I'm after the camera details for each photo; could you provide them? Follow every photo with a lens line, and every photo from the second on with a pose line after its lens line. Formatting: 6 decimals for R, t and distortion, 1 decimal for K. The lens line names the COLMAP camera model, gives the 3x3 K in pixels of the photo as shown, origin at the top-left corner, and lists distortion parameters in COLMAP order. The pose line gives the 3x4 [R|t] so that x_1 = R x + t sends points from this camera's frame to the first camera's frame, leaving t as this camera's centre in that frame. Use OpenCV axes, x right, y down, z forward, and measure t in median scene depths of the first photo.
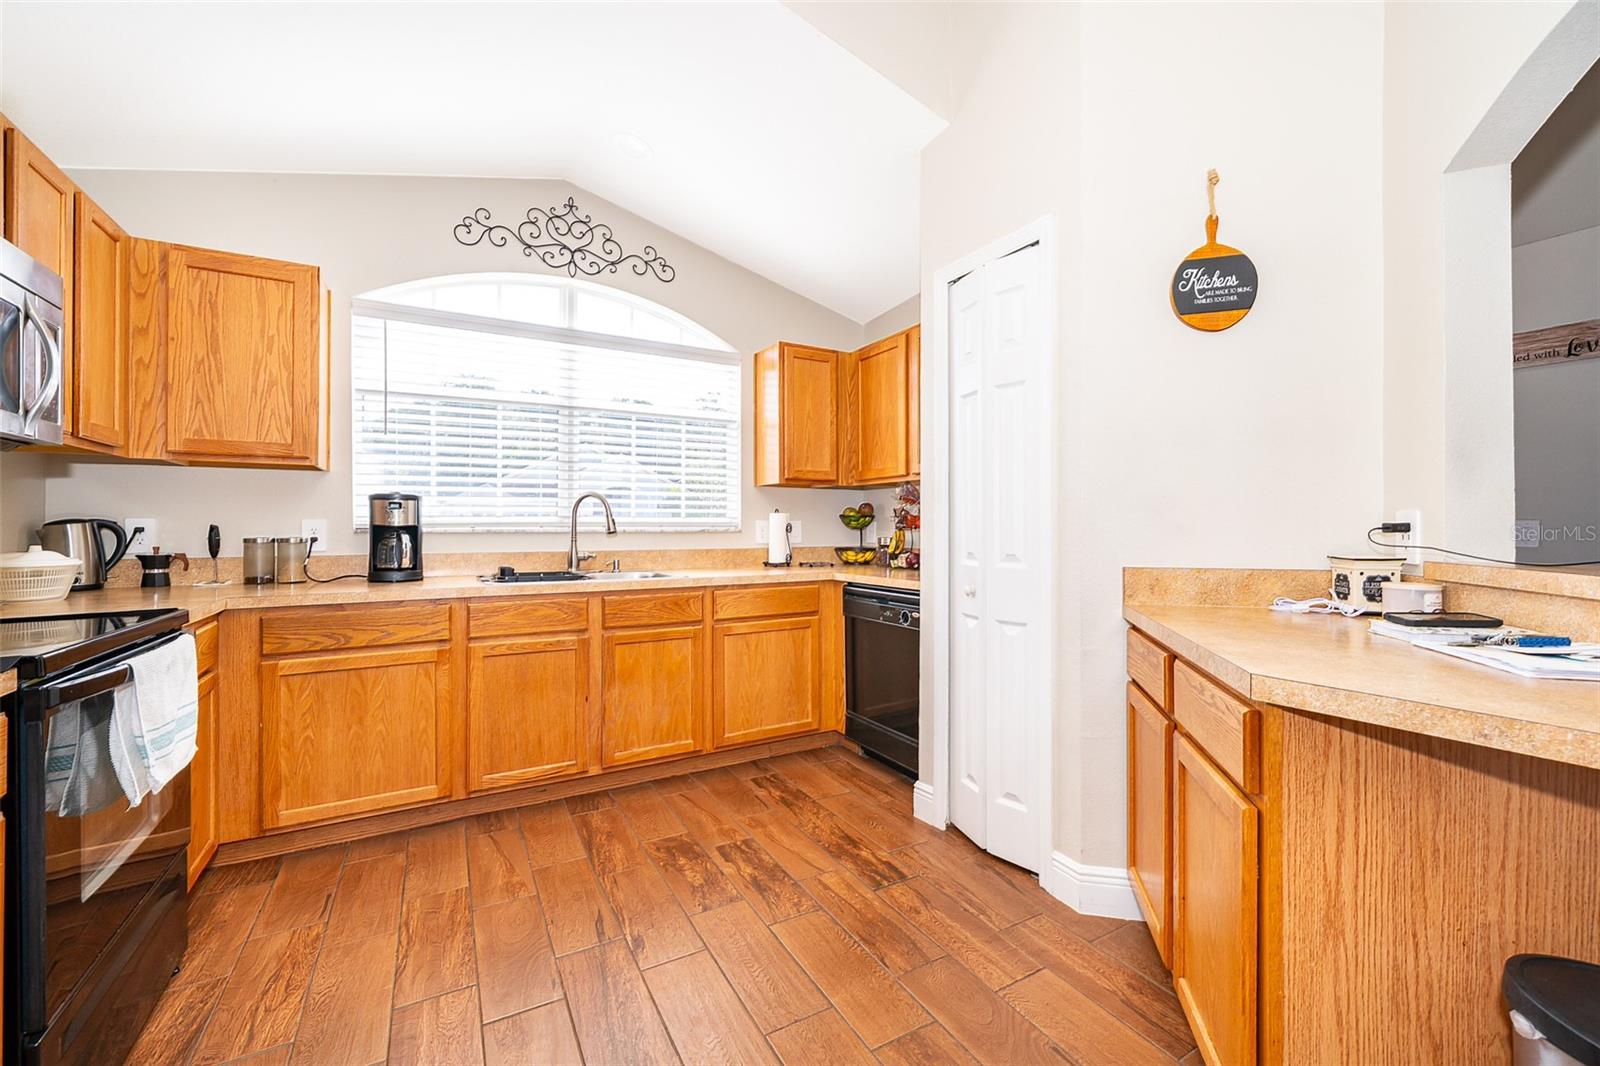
lens RADIAL K [[644.6, 0, 802.0], [0, 644.6, 539.4], [0, 0, 1]] dist [-0.001823, -0.000195]
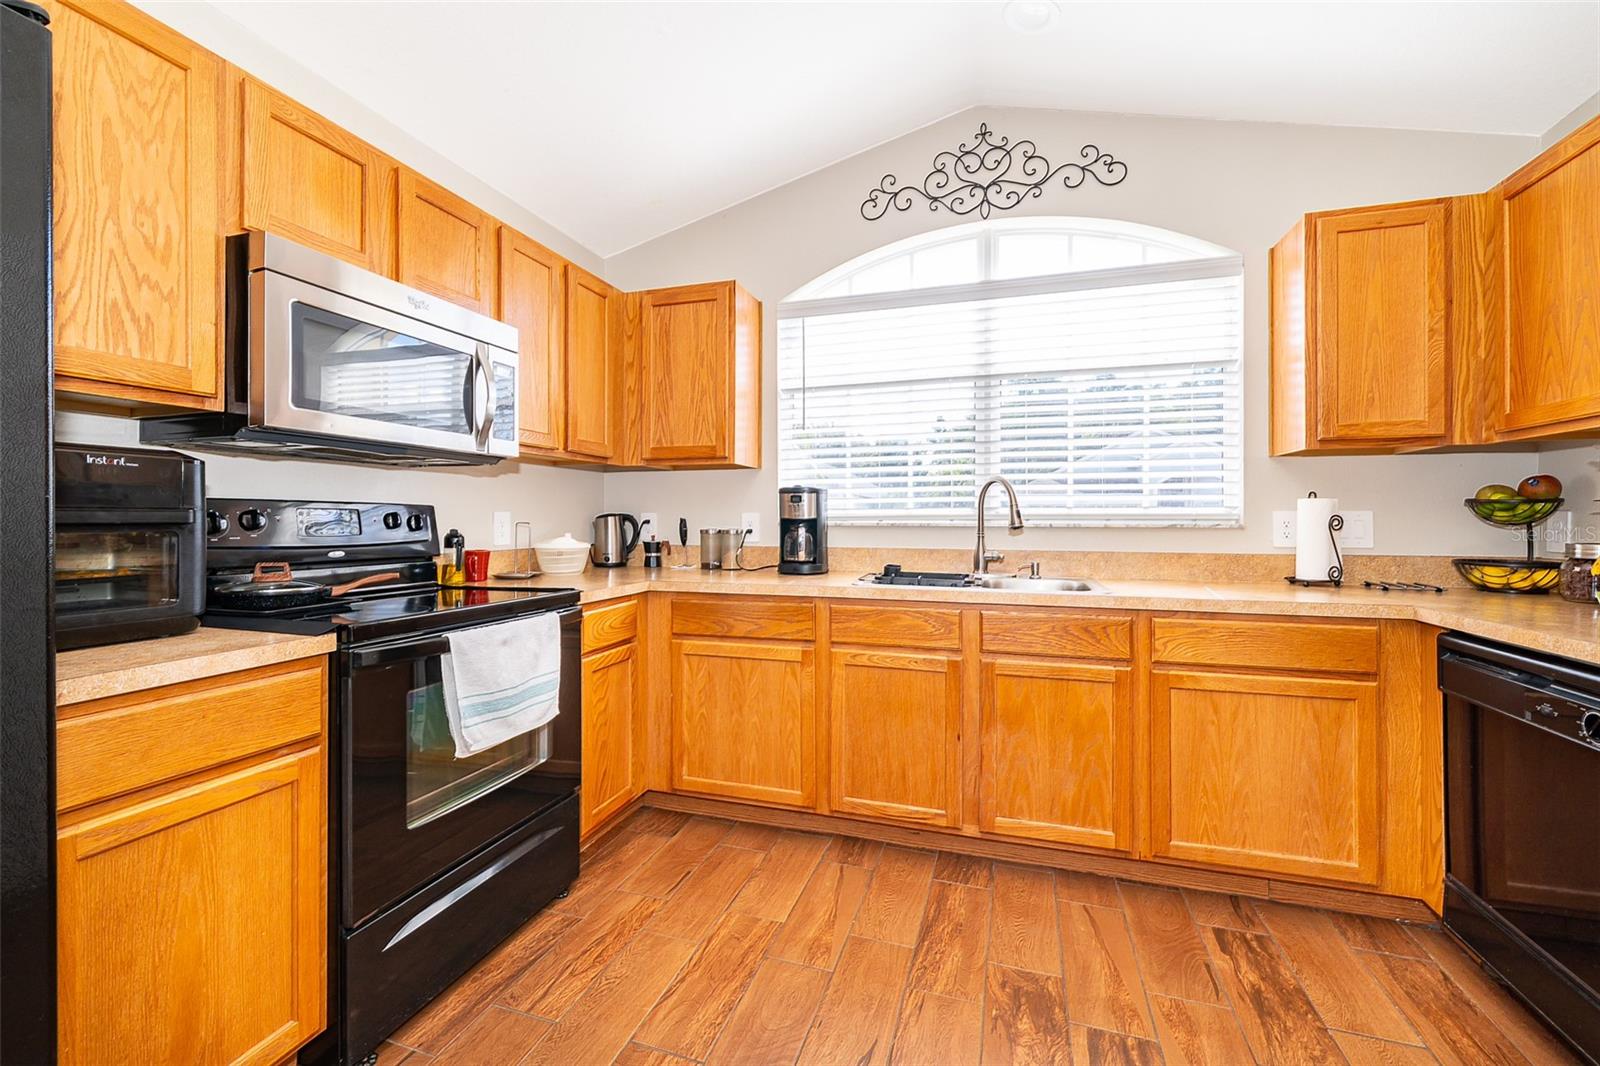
lens RADIAL K [[653.3, 0, 805.7], [0, 653.3, 525.1], [0, 0, 1]] dist [-0.001203, -0.000263]
pose [[0.674979, 0.007830, -0.737795, 0.120838], [-0.015686, 0.999870, -0.003739, -0.007077], [0.737670, 0.014097, 0.675014, 0.293121]]
